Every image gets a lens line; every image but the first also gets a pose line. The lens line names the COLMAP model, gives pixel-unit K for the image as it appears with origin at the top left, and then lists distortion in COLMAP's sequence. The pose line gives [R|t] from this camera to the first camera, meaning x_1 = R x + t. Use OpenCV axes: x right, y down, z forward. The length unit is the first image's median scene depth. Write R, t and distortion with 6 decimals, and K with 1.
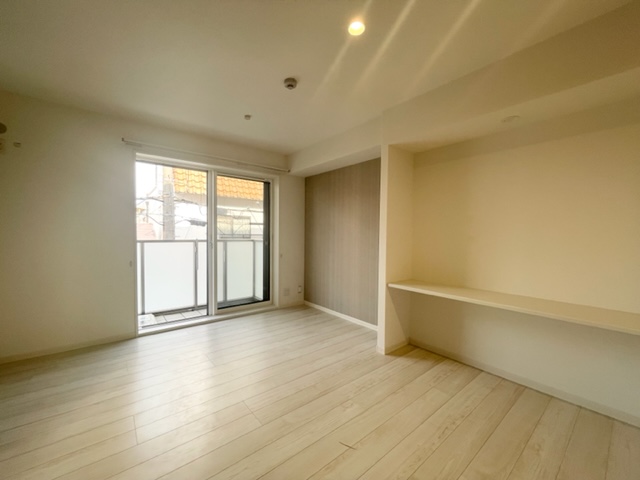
lens RADIAL K [[258.2, 0, 319.8], [0, 258.2, 241.2], [0, 0, 1]] dist [-0.000447, -0.000445]
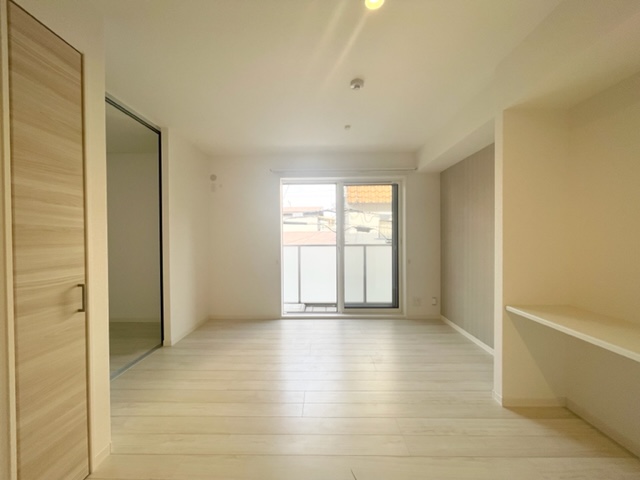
lens RADIAL K [[258.2, 0, 318.5], [0, 258.2, 242.5], [0, 0, 1]] dist [-0.000447, -0.000445]
pose [[0.768039, -0.005672, -0.640378, 0.219390], [-0.003732, 0.999904, -0.013333, 0.001935], [0.640393, 0.012630, 0.767944, 0.090333]]
